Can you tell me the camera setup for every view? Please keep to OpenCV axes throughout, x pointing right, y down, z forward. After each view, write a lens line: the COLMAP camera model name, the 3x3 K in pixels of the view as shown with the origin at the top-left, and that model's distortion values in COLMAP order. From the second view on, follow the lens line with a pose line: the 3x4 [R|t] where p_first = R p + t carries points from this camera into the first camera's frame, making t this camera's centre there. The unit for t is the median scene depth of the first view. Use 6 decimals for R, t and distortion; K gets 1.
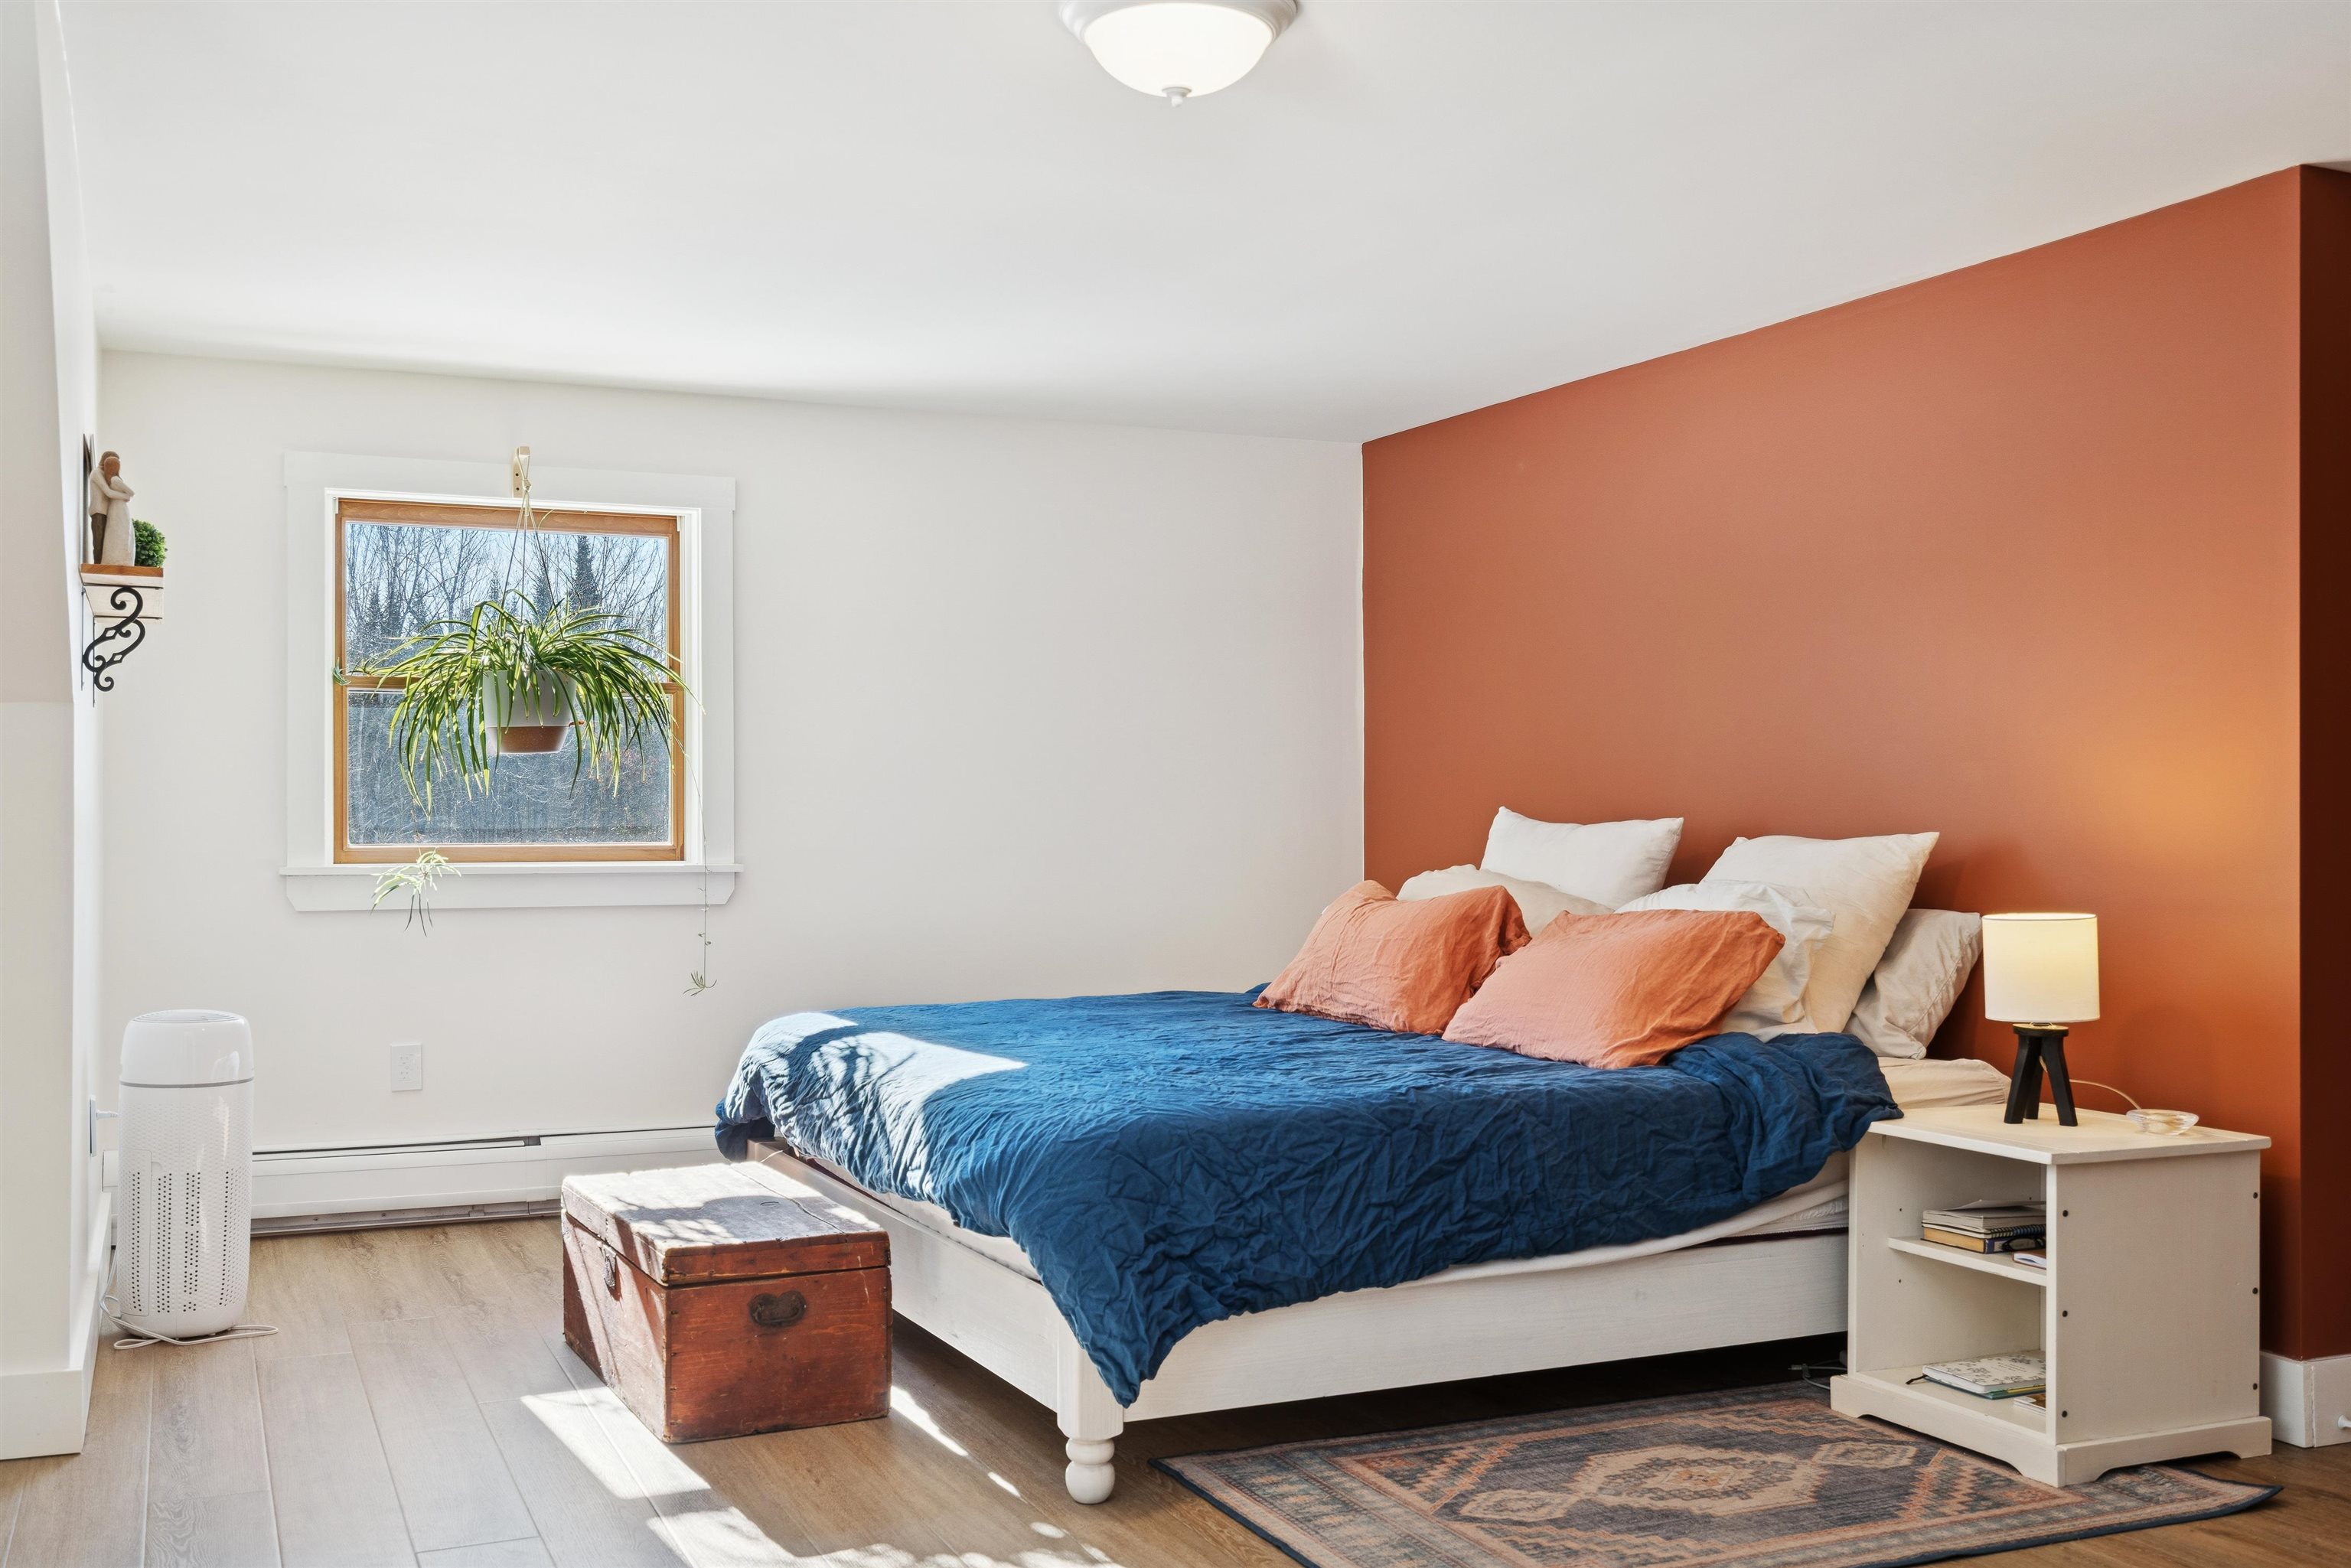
lens RADIAL K [[2236.0, 0, 1181.8], [0, 2236.0, 821.9], [0, 0, 1]] dist [0.019765, -0.007870]
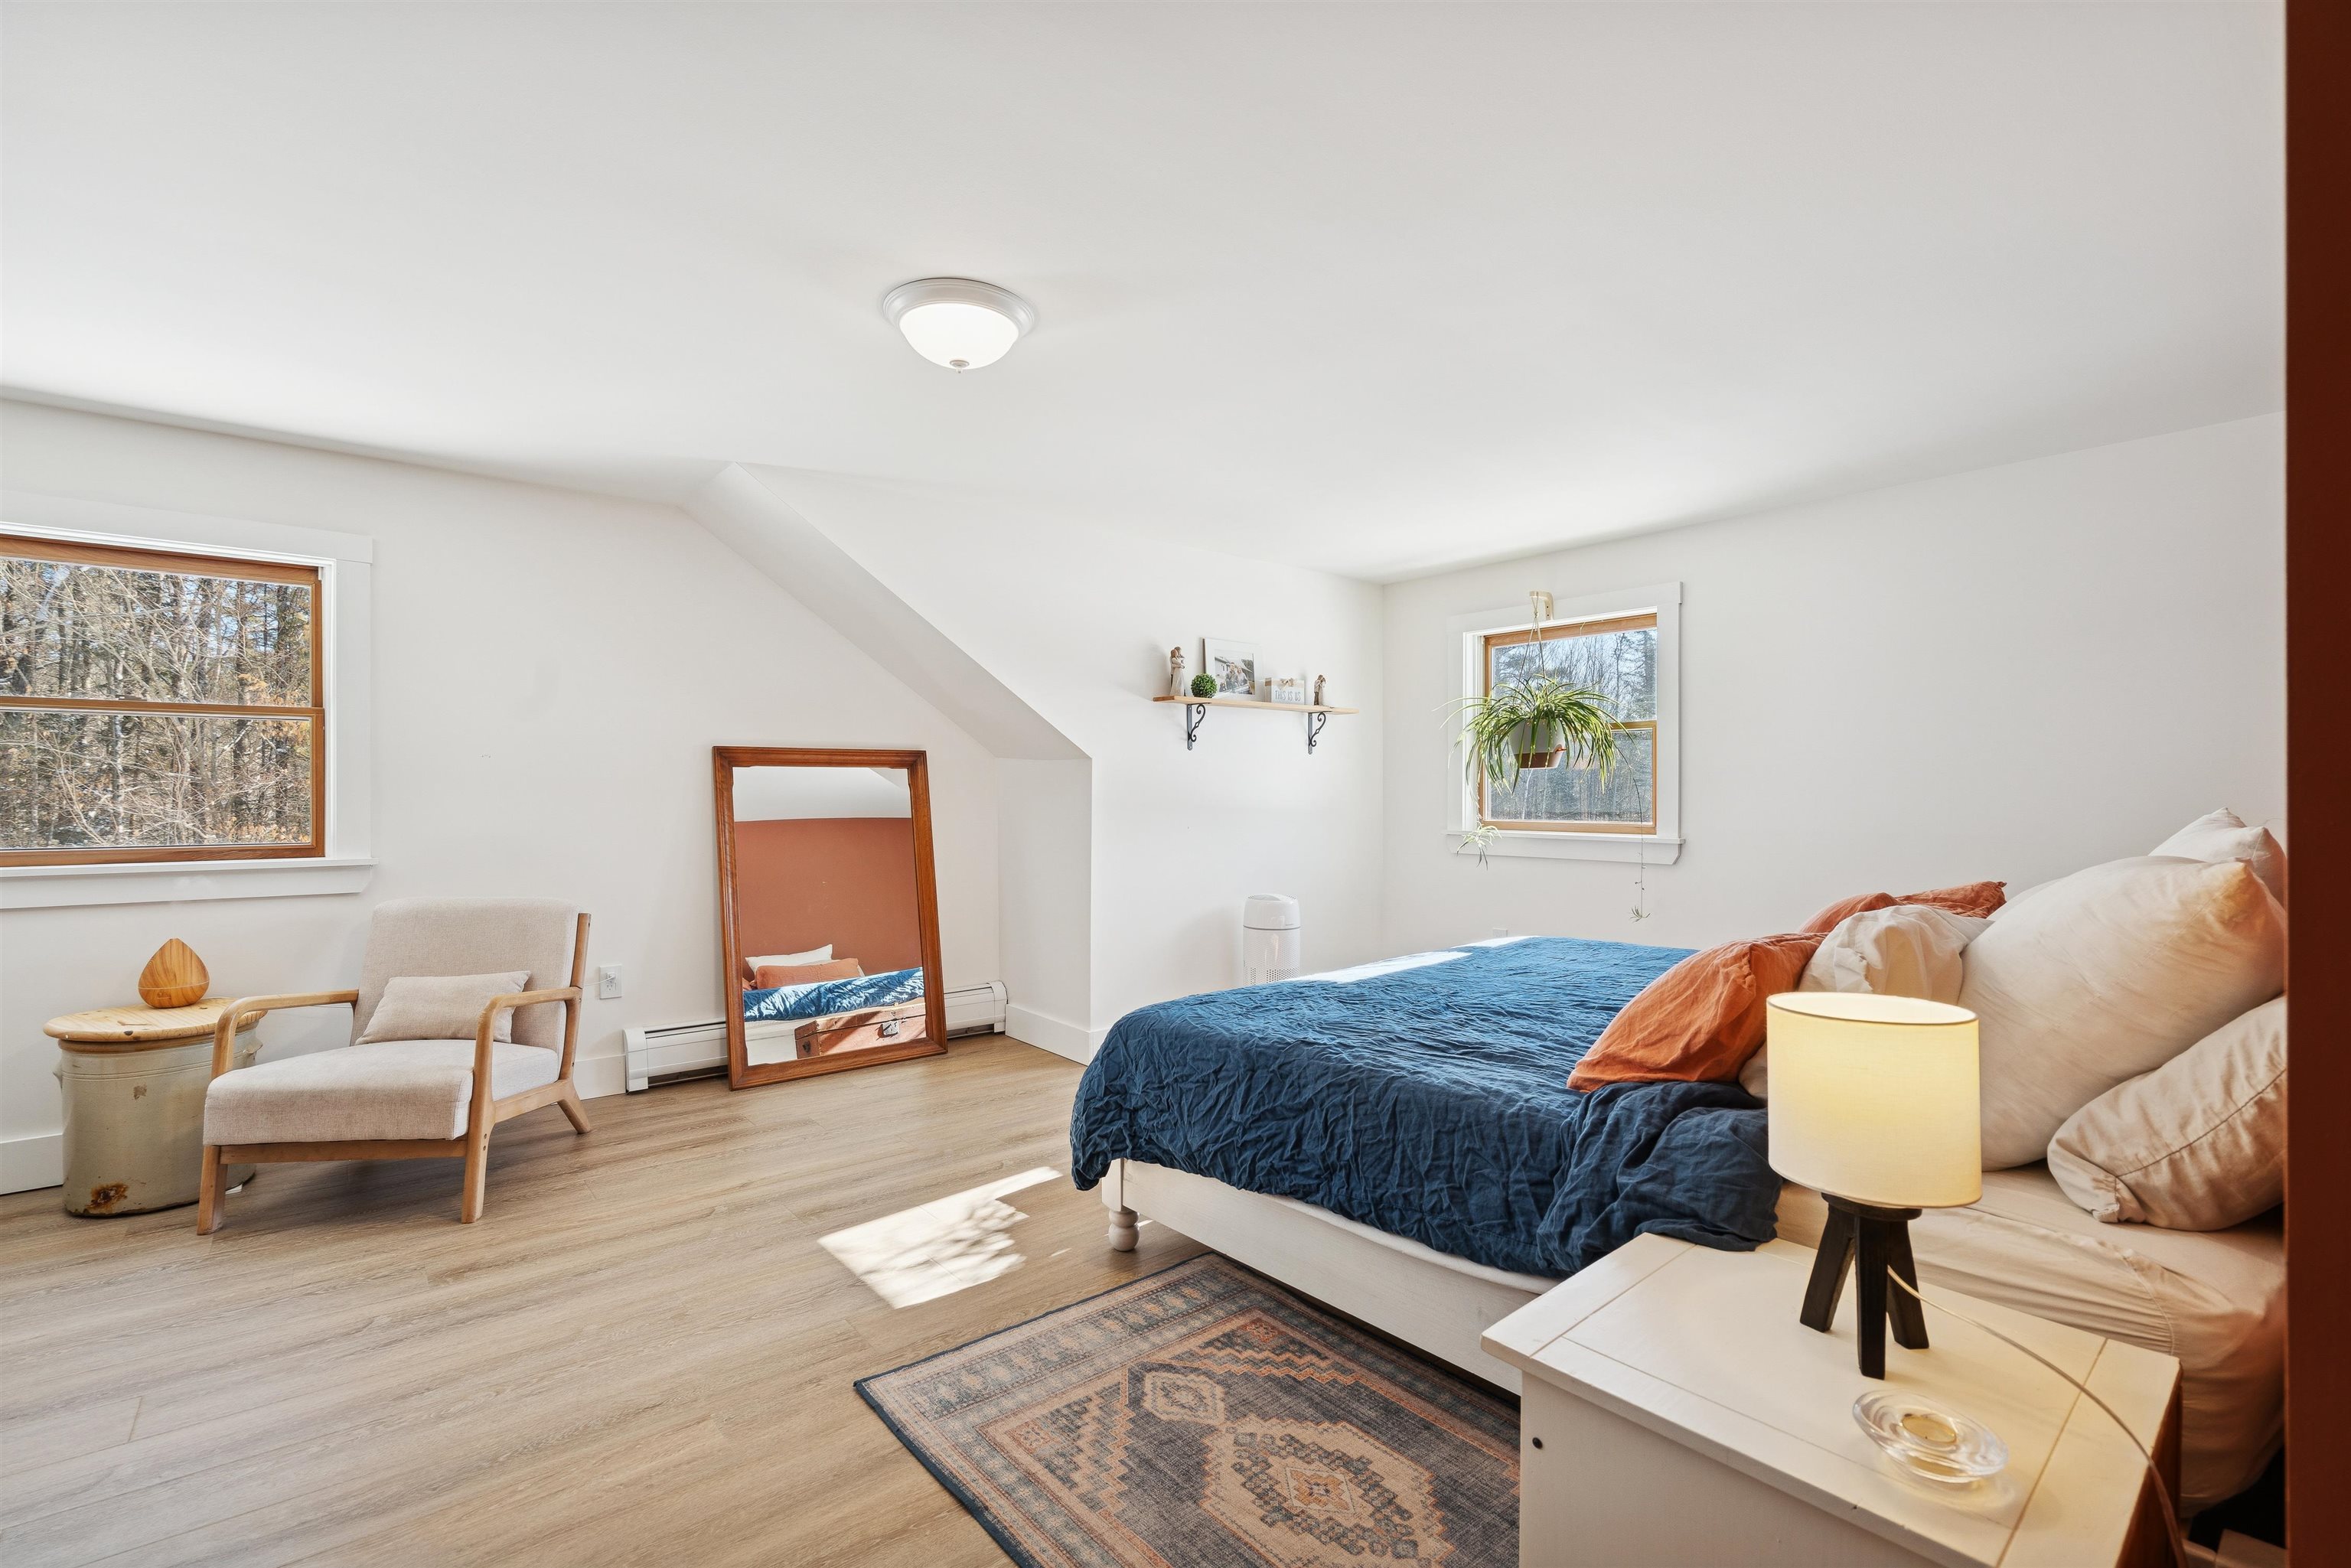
lens RADIAL K [[1055.8, 0, 1171.8], [0, 1055.8, 790.1], [0, 0, 1]] dist [-0.003744, 0.004553]
pose [[0.263210, -0.002714, -0.964735, 0.641257], [-0.003500, 0.999987, -0.003768, -0.015744], [0.964732, 0.004368, 0.263197, 0.782219]]
